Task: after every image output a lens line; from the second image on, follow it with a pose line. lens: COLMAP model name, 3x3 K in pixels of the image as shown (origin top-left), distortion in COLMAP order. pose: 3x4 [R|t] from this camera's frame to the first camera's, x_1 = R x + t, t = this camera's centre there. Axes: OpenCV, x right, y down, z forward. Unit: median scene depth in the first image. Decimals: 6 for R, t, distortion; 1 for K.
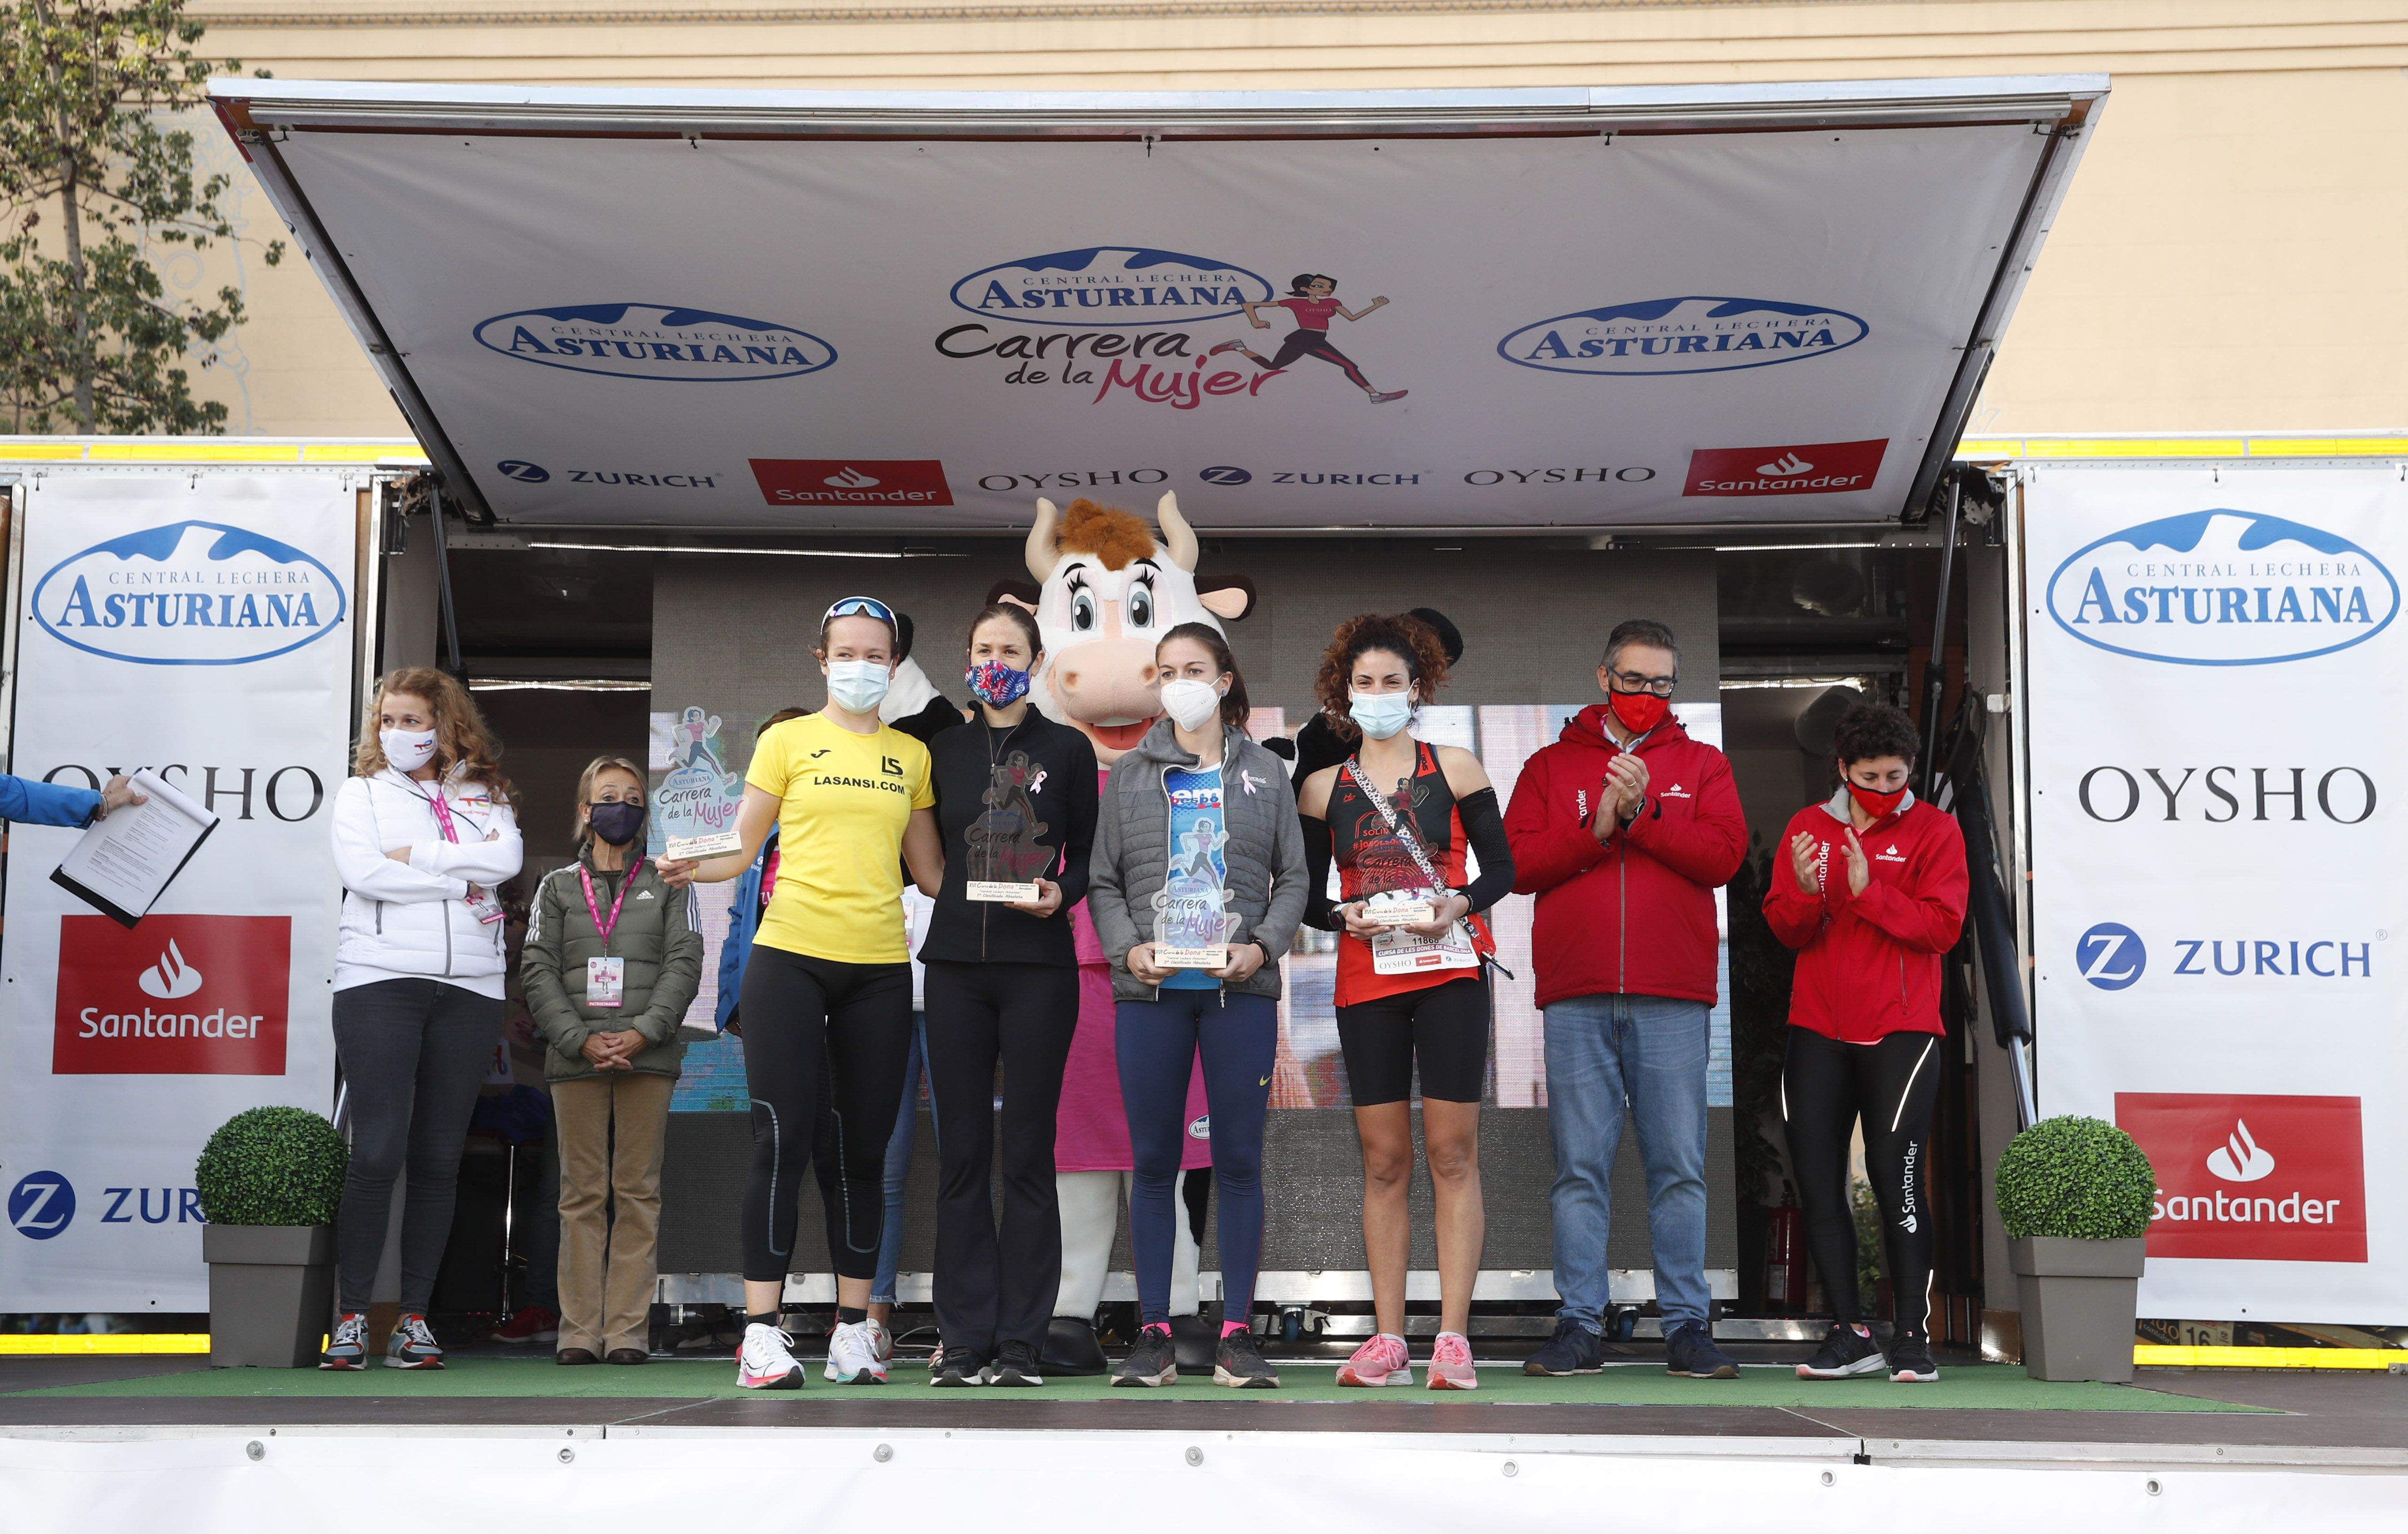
lens RADIAL K [[3485.0, 0, 1204.0], [0, 3485.0, 767.0], [0, 0, 1]] dist [0.055738, 0.108848]
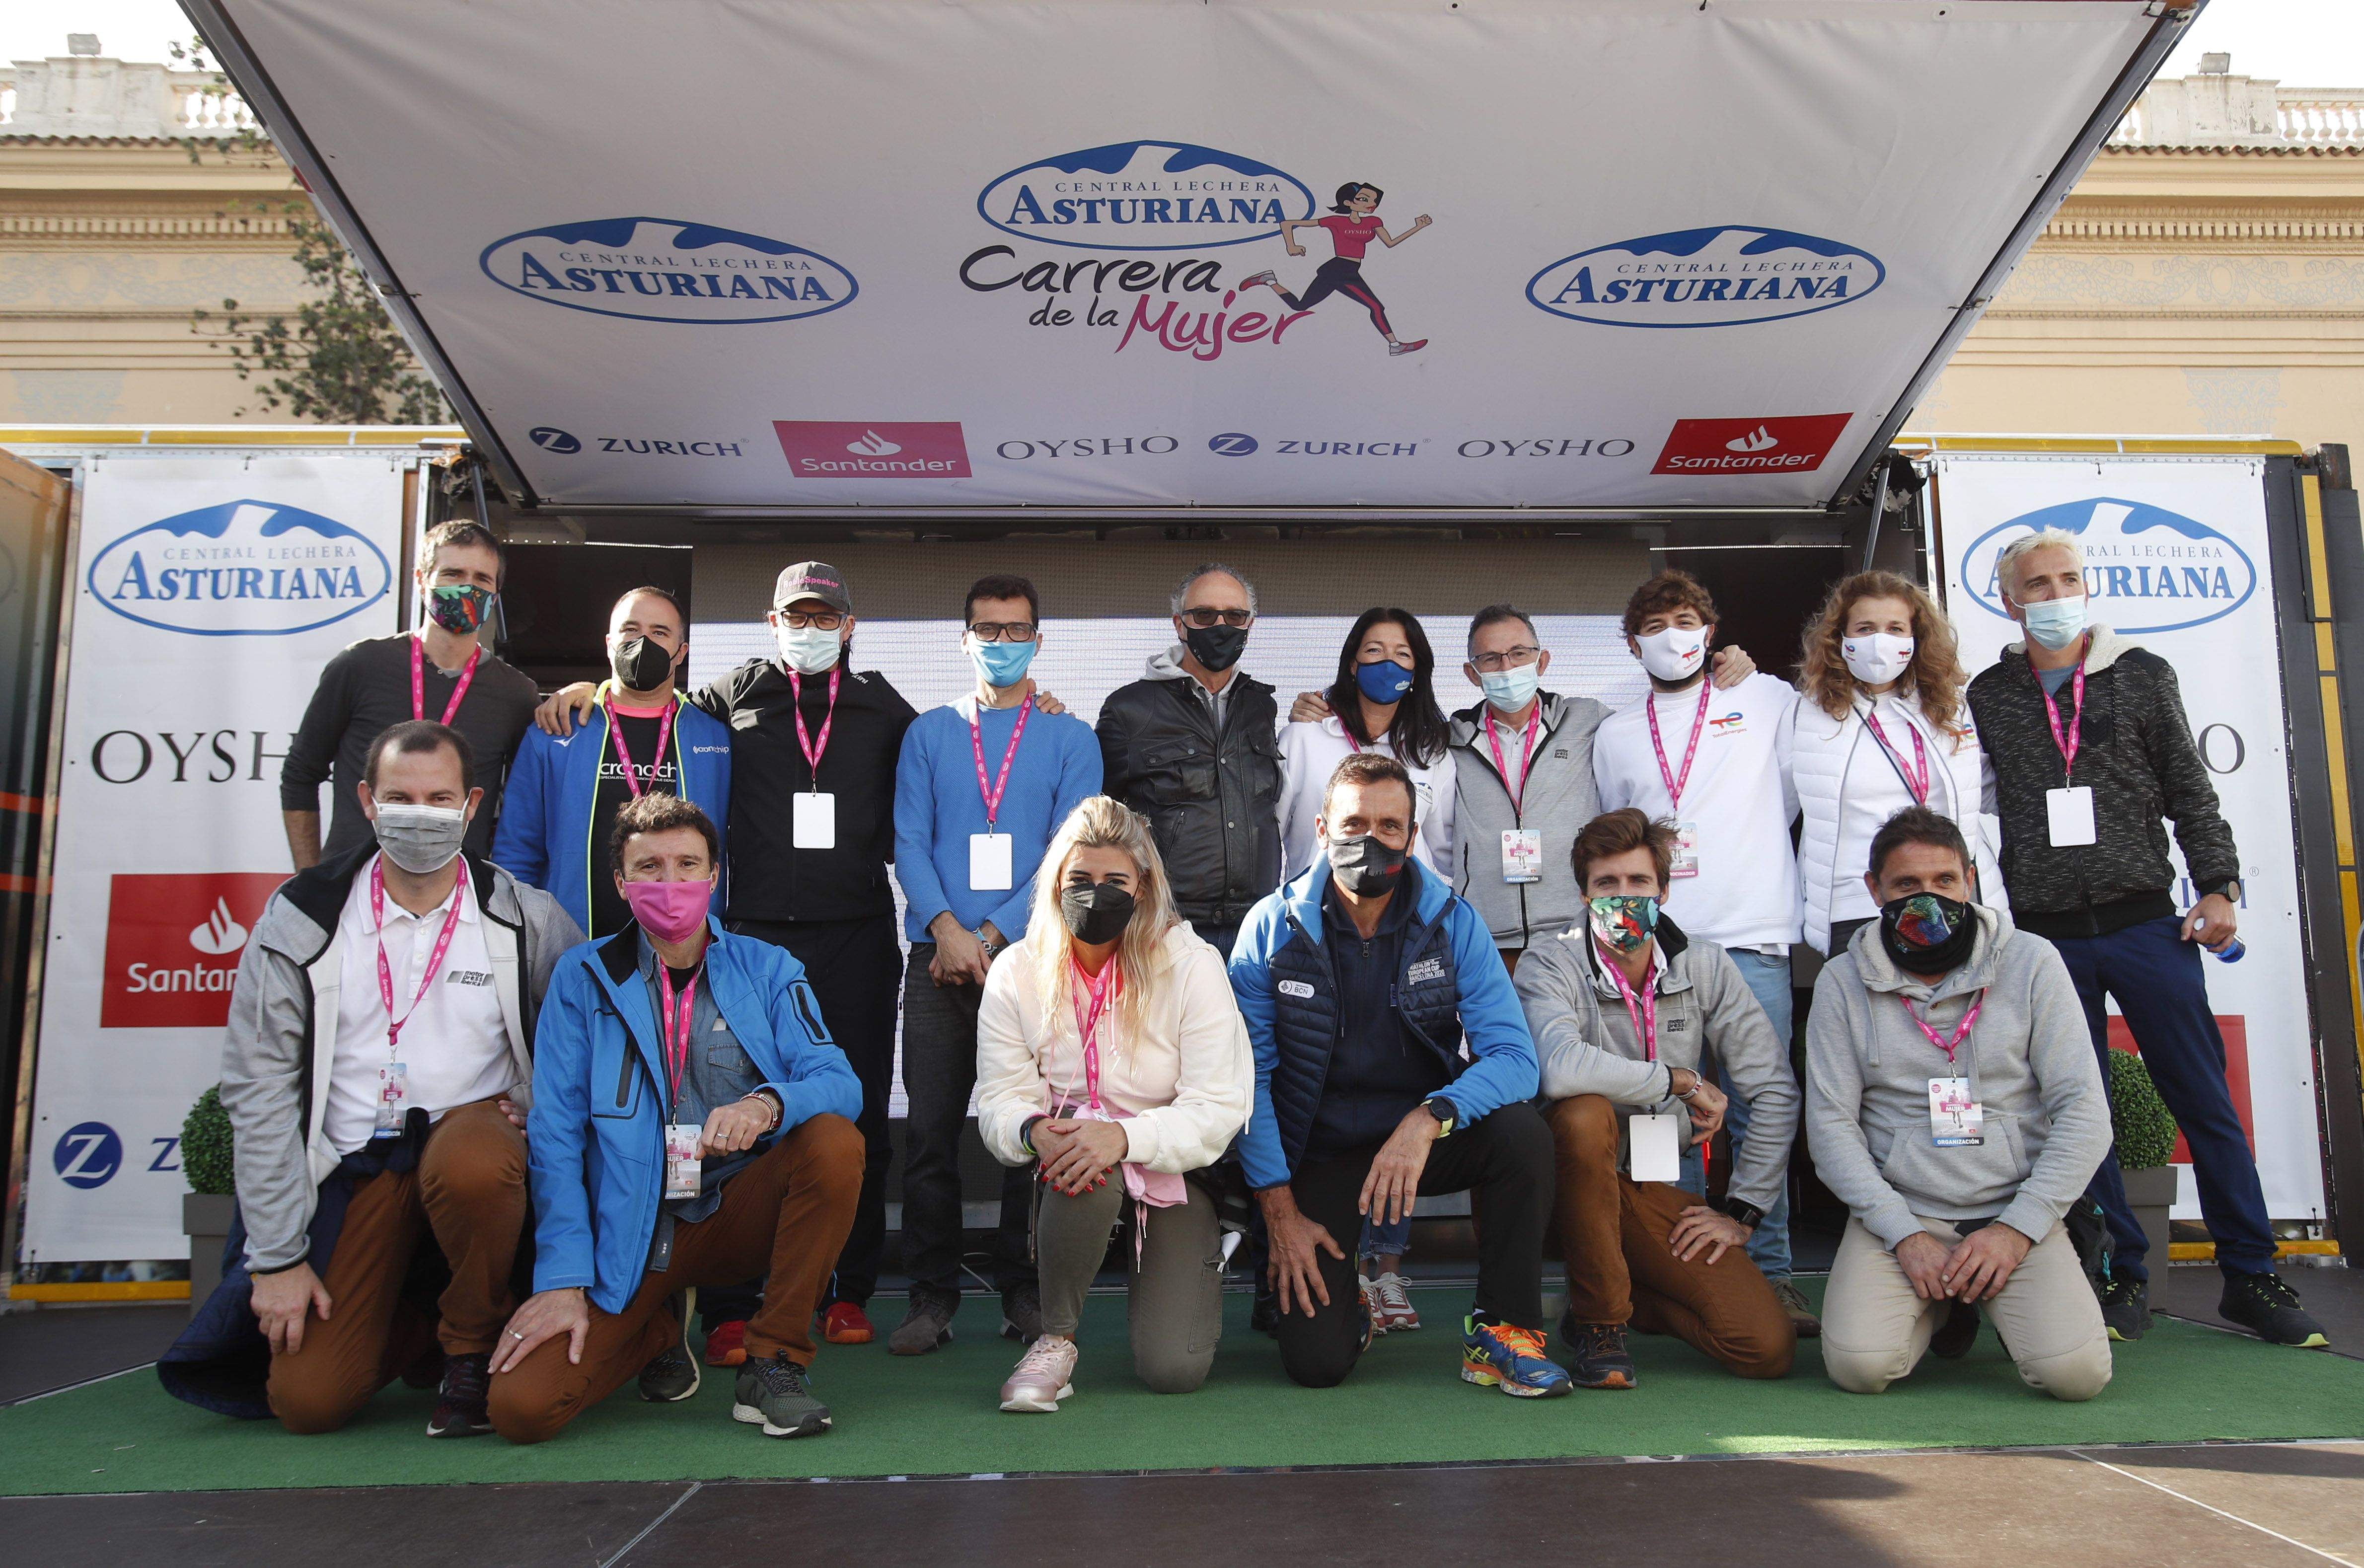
lens RADIAL K [[1804.7, 0, 1222.6], [0, 1804.7, 812.0], [0, 0, 1]] dist [-0.084892, 0.124063]
pose [[0.996263, -0.005909, 0.086167, -0.044129], [0.006773, 0.999930, -0.009741, 0.031942], [-0.086104, 0.010289, 0.996233, 0.459270]]
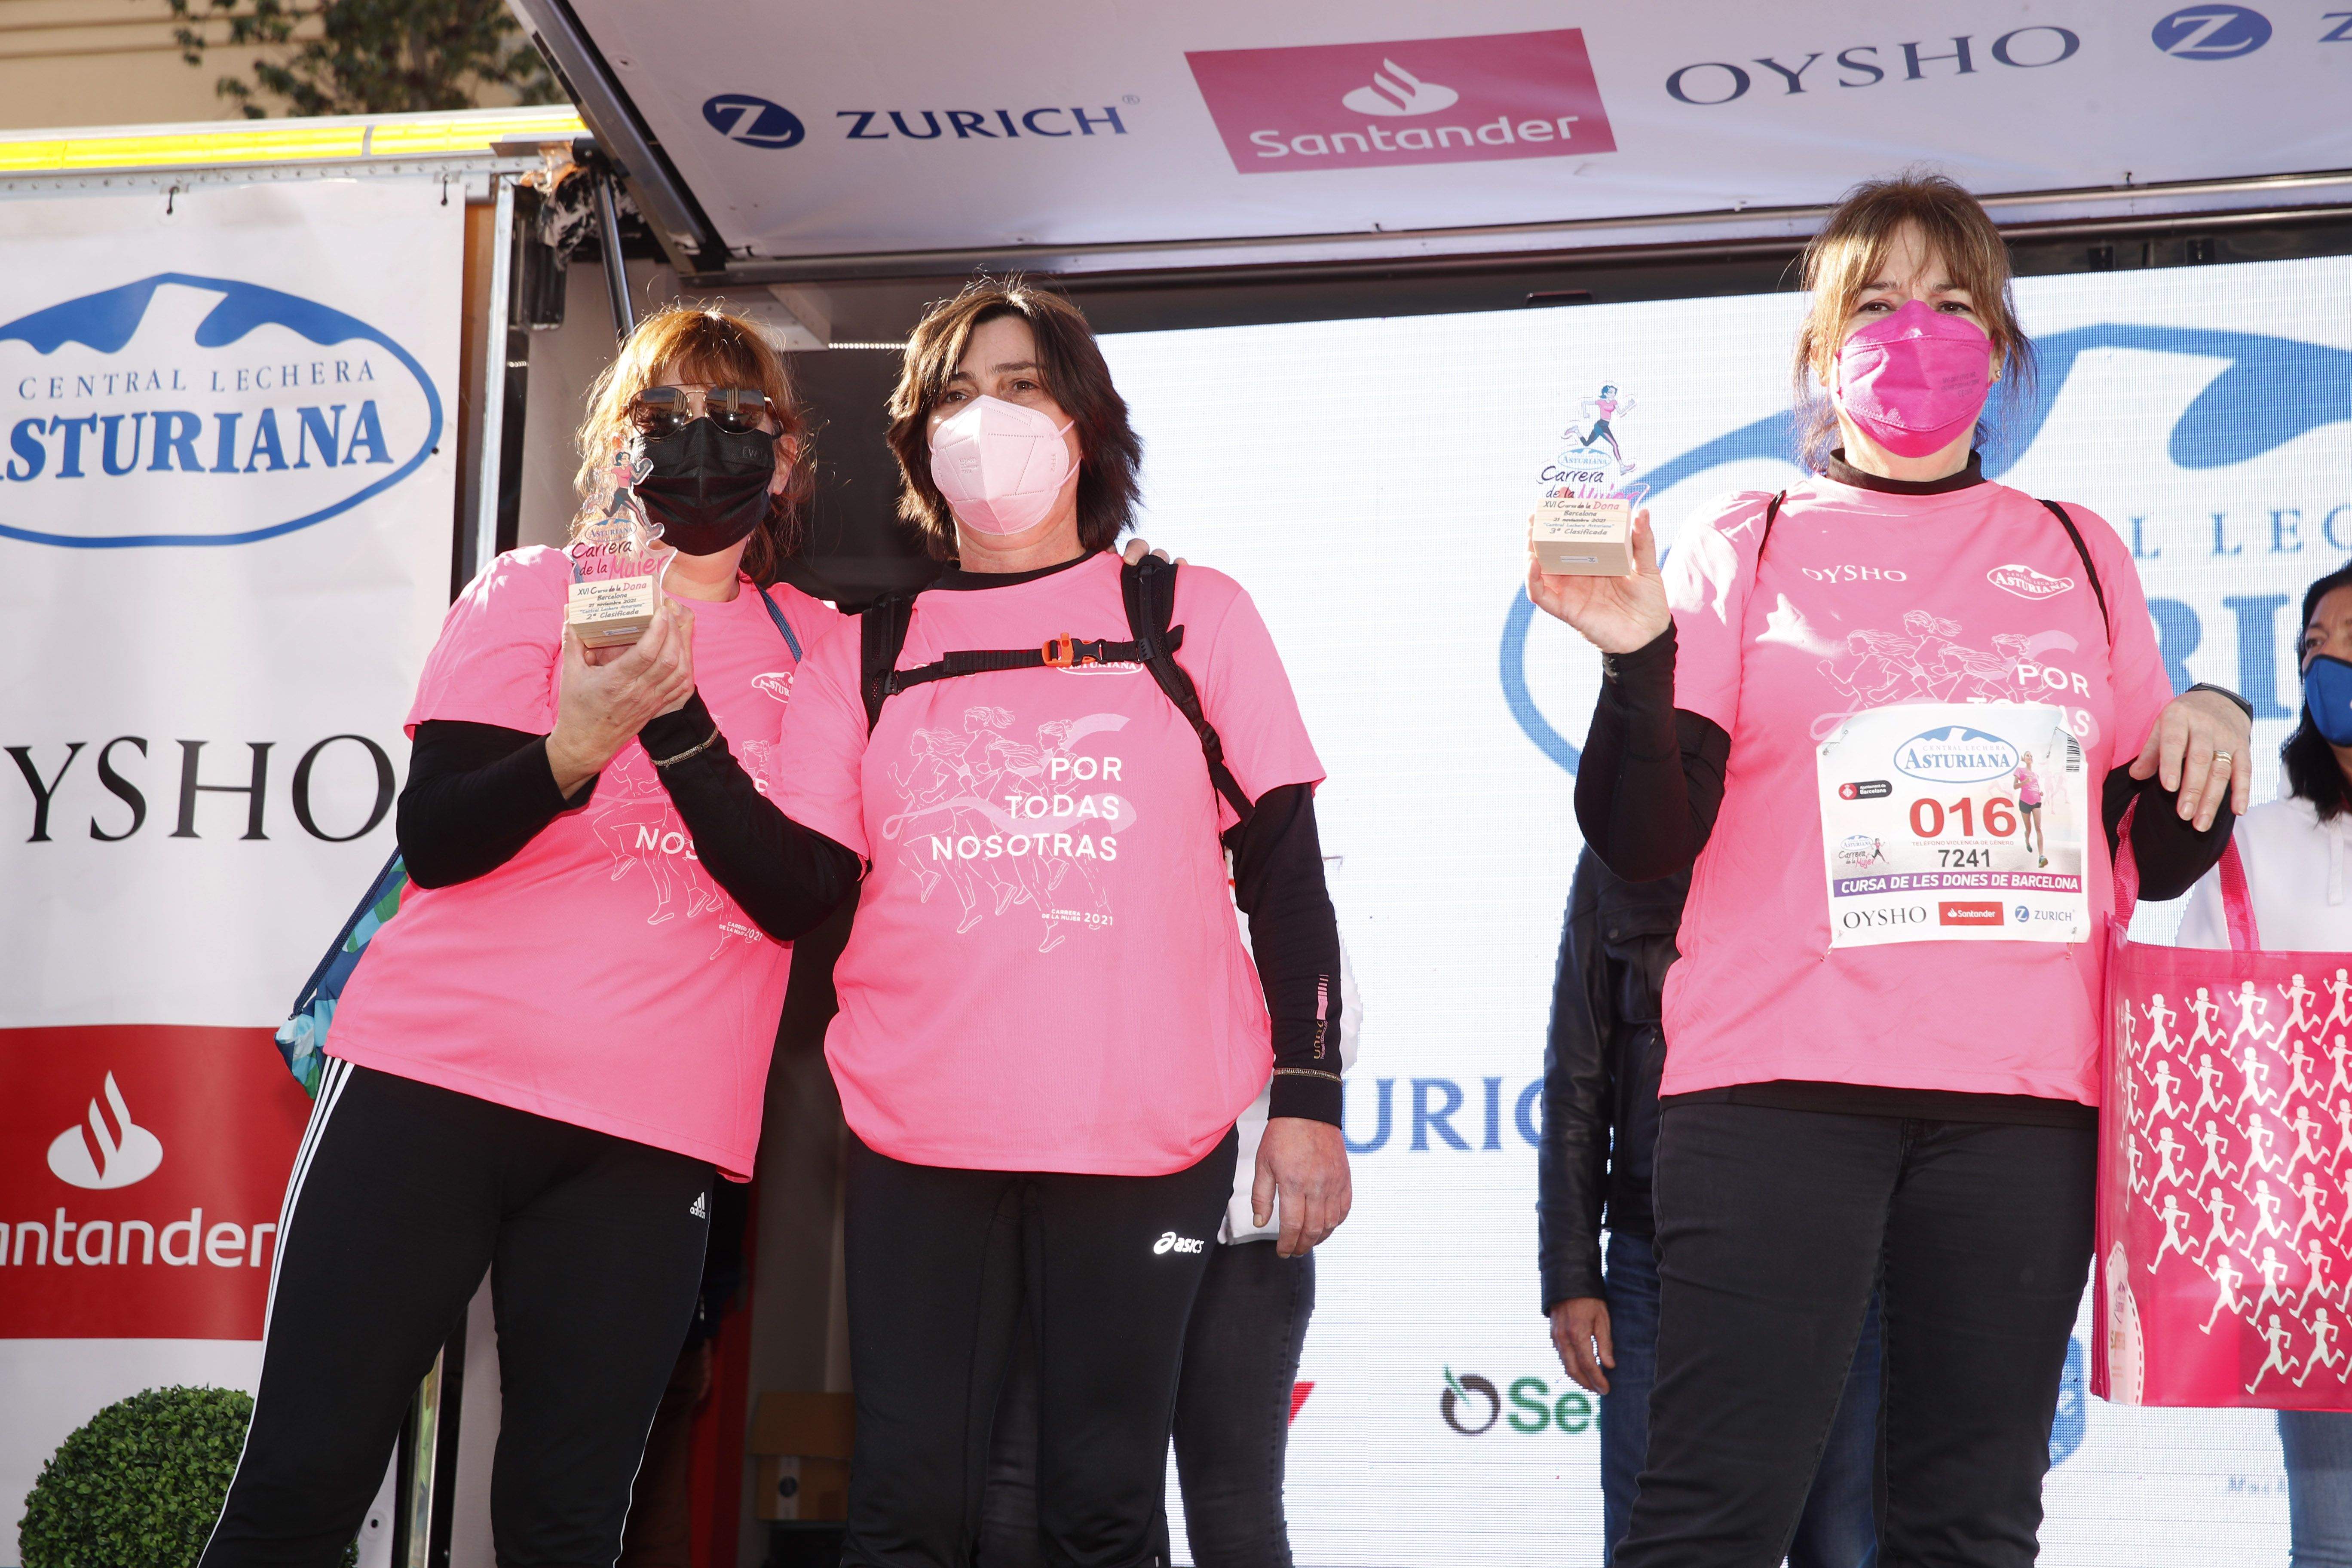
lens RADIAL K [[4374.7, 0, 1163.9], [0, 4374.7, 799.2], [0, 0, 1]] dist [0.190655, 0.318416]
pose [[0.978992, -0.020027, -0.202915, -0.011698], [0.006476, 0.997717, -0.067227, 0.054768], [0.203798, 0.064500, 0.976886, 0.405076]]
